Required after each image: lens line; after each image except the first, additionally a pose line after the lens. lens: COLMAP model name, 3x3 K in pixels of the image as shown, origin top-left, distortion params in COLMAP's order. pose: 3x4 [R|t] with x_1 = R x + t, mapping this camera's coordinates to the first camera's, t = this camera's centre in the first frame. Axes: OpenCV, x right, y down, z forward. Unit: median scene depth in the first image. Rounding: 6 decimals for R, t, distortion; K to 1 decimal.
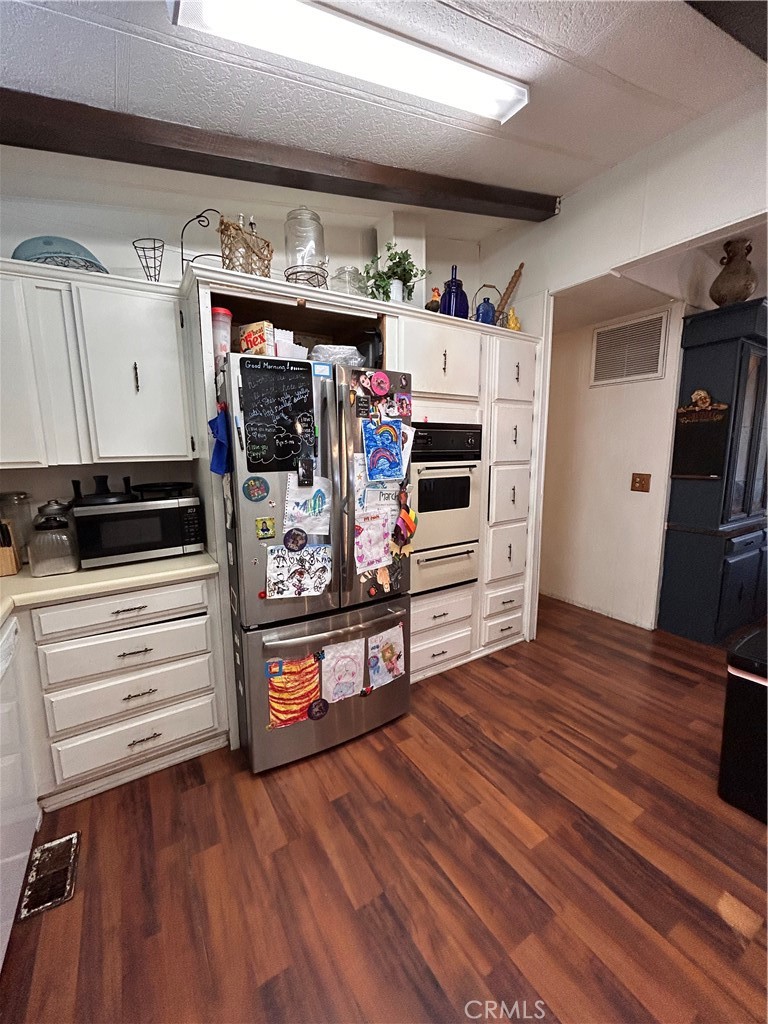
lens RADIAL K [[413.6, 0, 383.5], [0, 413.6, 511.9], [0, 0, 1]] dist [0.003479, 0.000017]
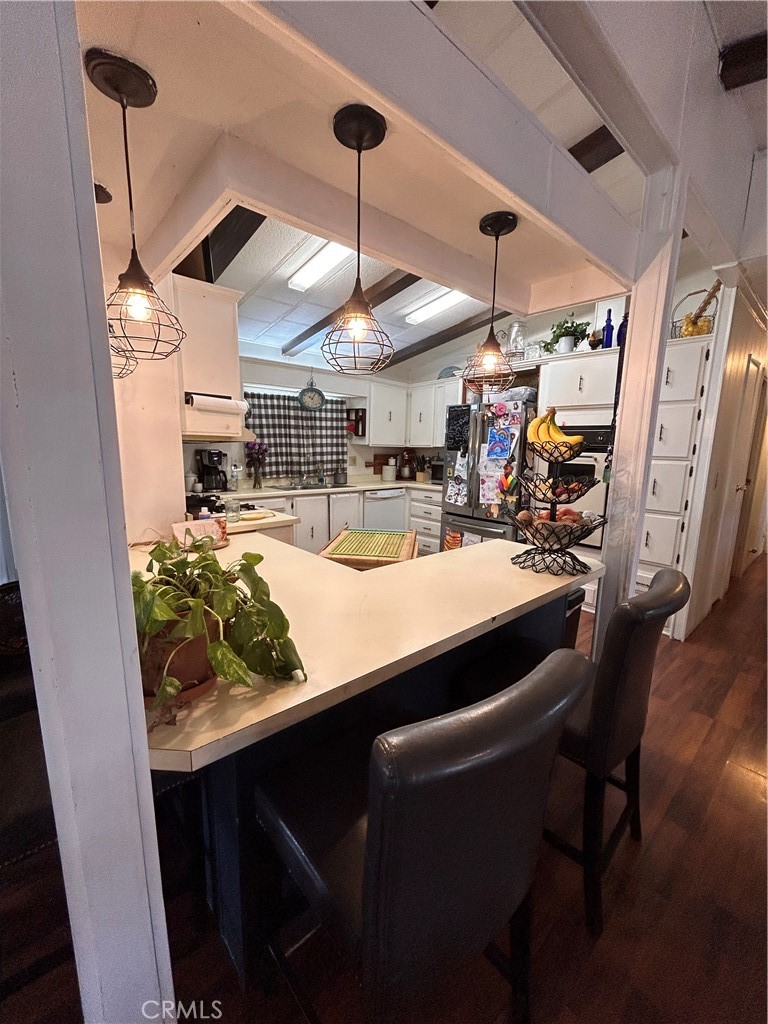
lens RADIAL K [[413.6, 0, 385.9], [0, 413.6, 515.8], [0, 0, 1]] dist [0.003479, 0.000017]
pose [[0.167486, 0.173938, -0.970409, 1.888213], [-0.172190, 0.974345, 0.144925, -0.004257], [0.970721, 0.142821, 0.193139, 0.153754]]
